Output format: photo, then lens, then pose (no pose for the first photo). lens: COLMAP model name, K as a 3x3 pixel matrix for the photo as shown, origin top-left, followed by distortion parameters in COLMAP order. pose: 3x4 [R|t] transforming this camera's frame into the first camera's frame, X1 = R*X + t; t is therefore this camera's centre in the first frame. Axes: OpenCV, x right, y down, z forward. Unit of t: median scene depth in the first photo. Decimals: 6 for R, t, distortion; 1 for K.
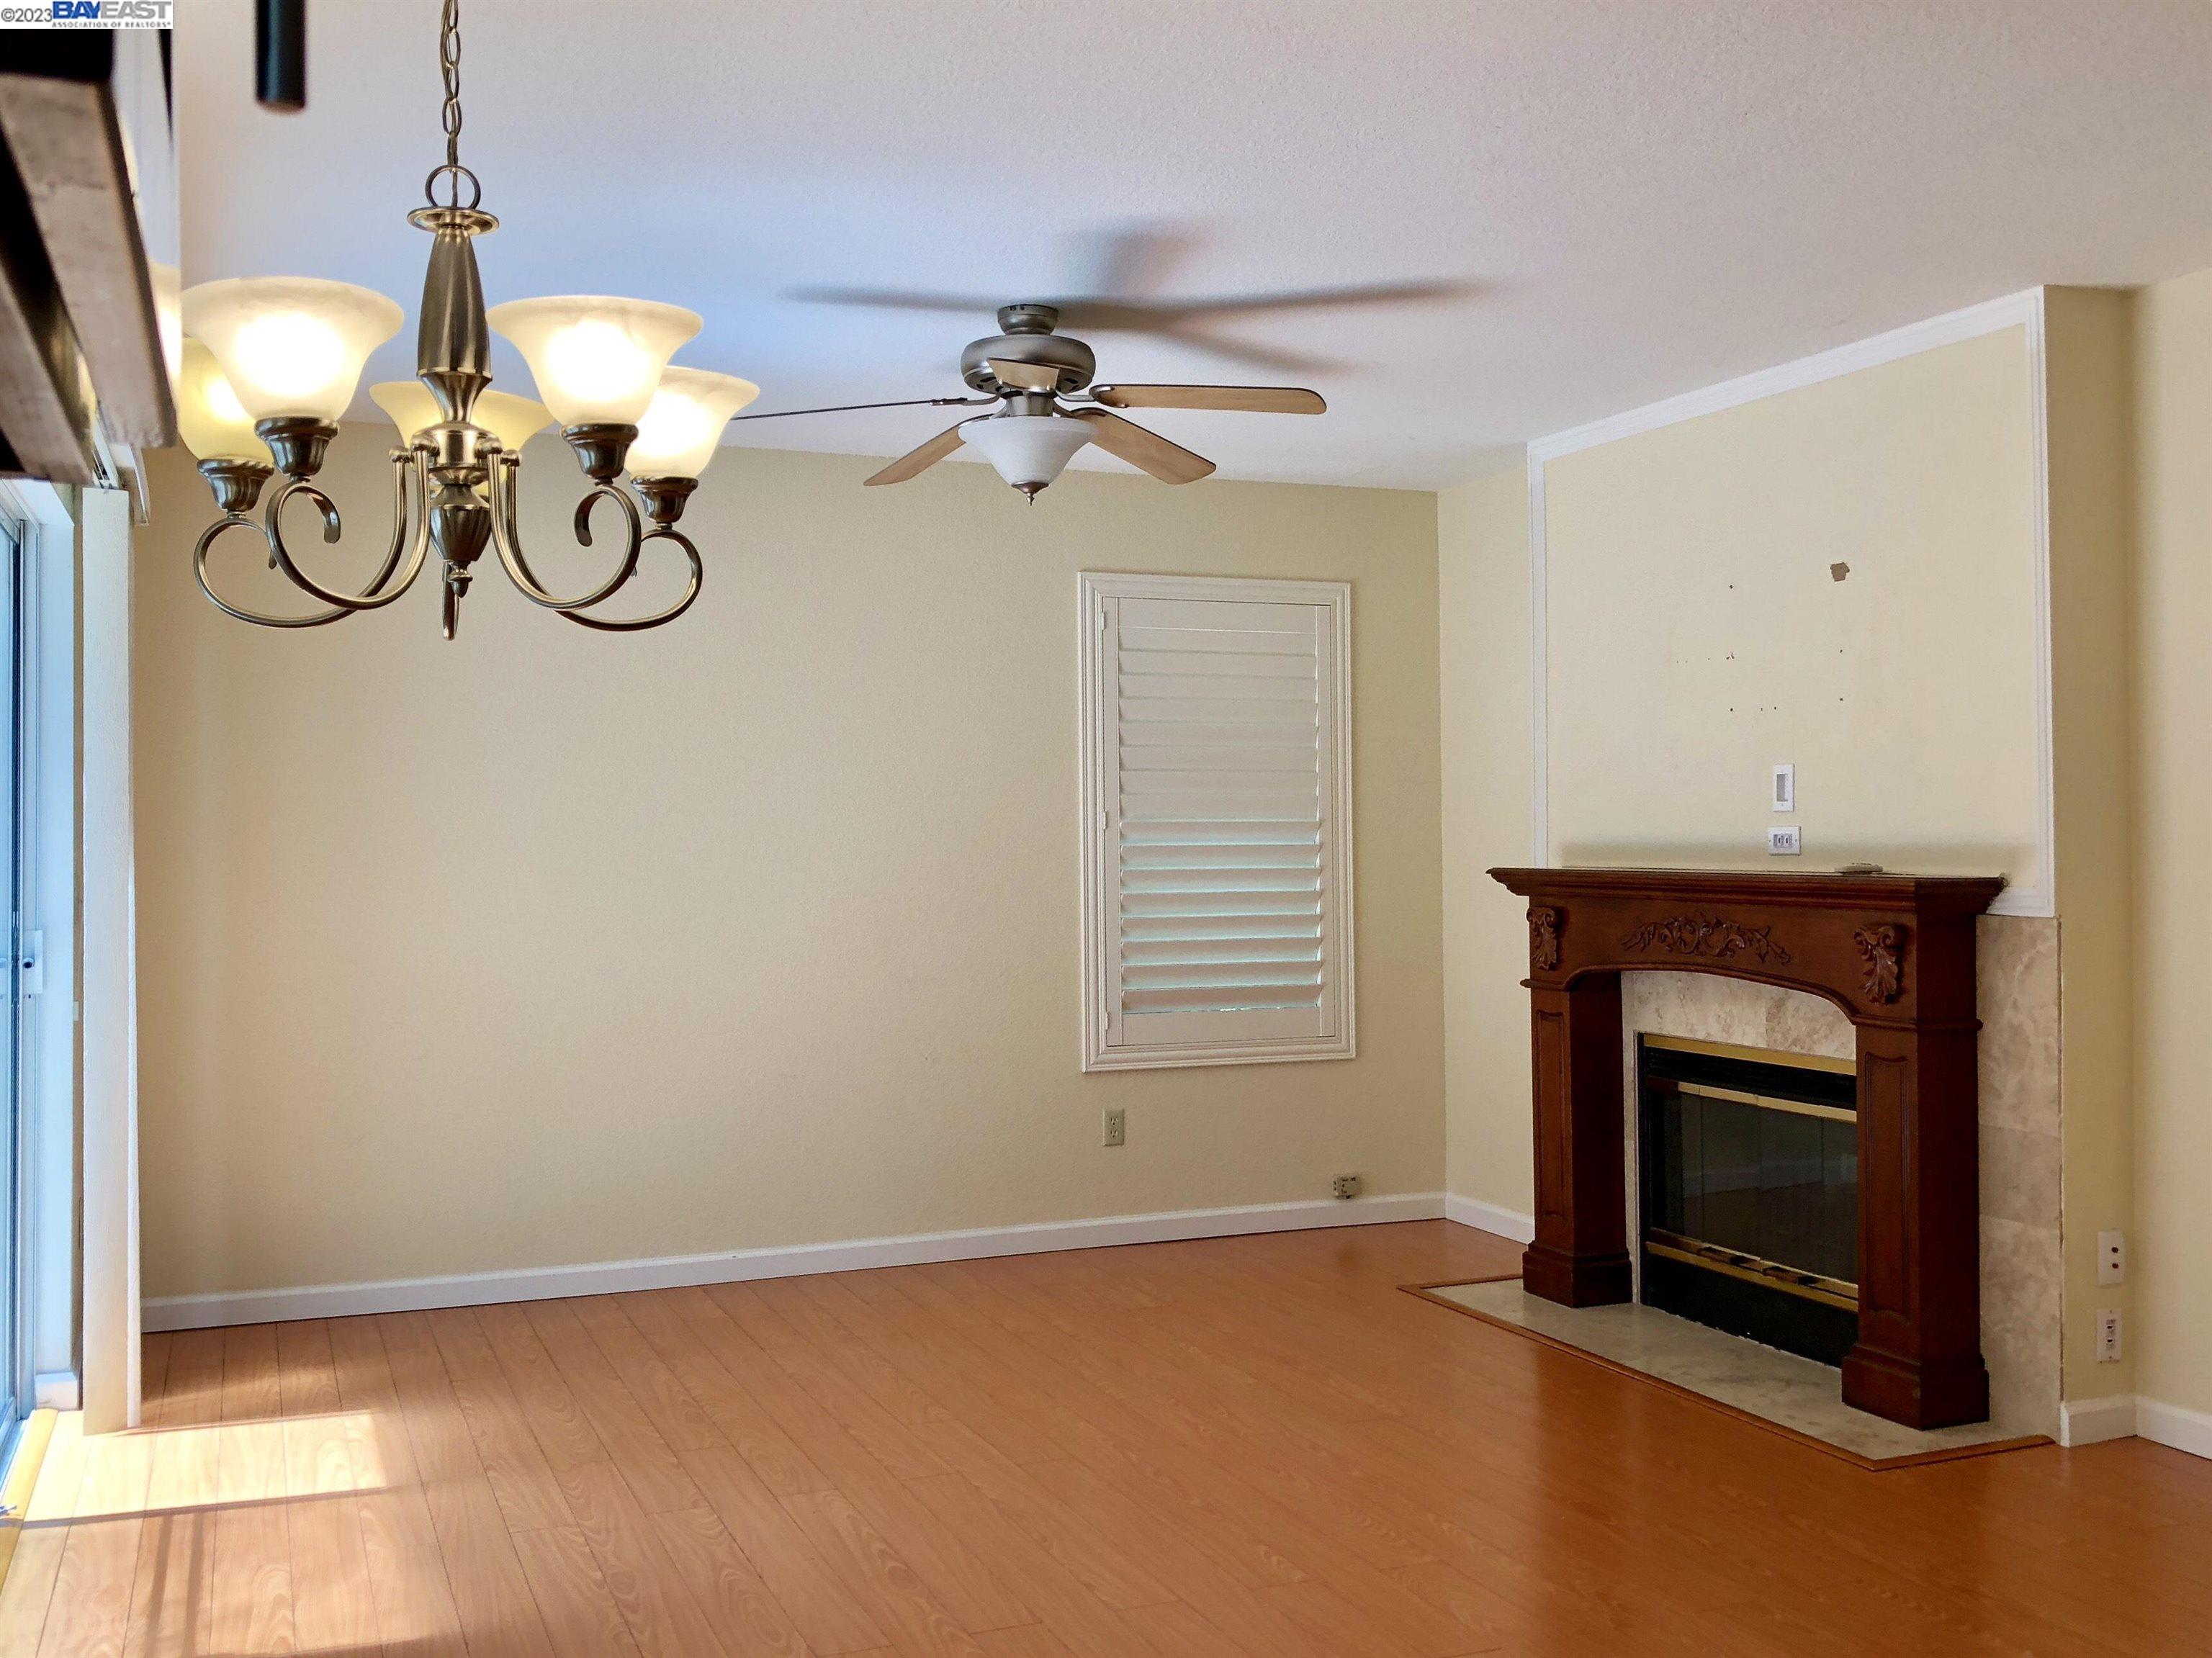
lens RADIAL K [[2108.0, 0, 1106.0], [0, 2108.0, 829.0], [0, 0, 1]] dist [0.010436, -0.007121]
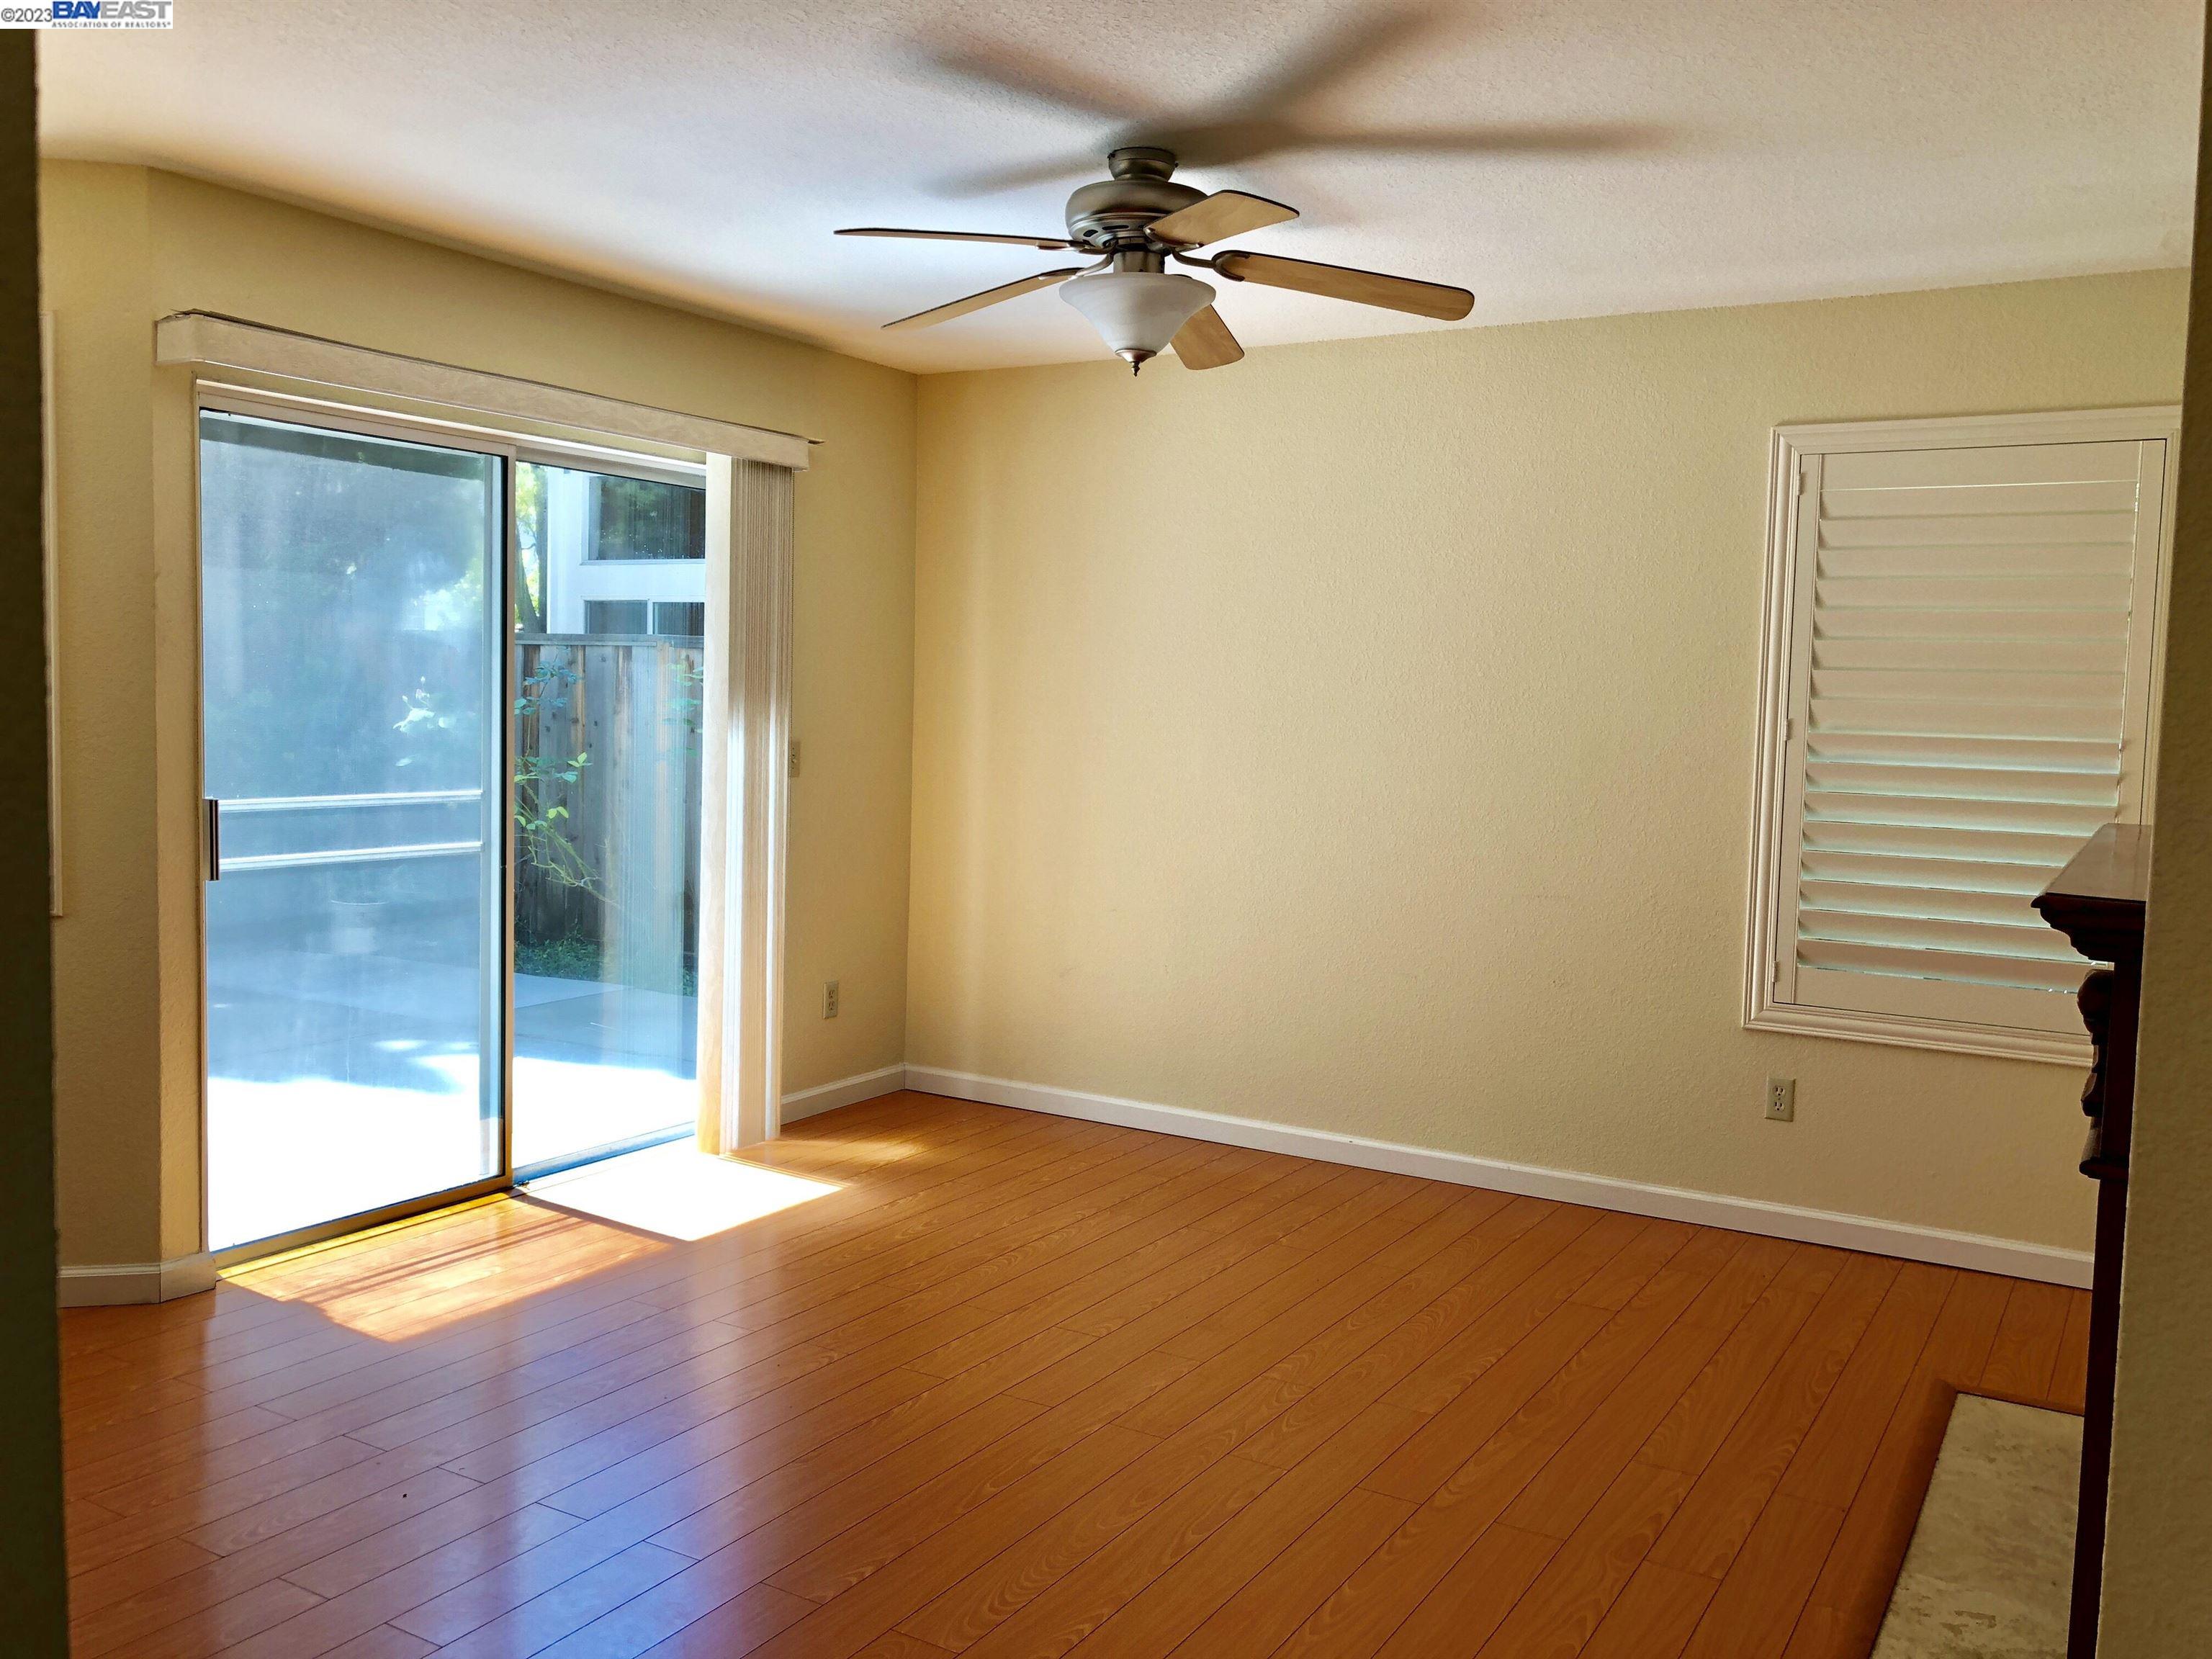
lens RADIAL K [[1831.6, 0, 1106.0], [0, 1831.6, 829.5], [0, 0, 1]] dist [0.044809, -0.004370]
pose [[0.602082, 0.088639, -0.793499, 0.415531], [-0.030170, 0.995635, 0.088327, -0.021012], [0.797864, -0.029241, 0.602128, 0.353650]]
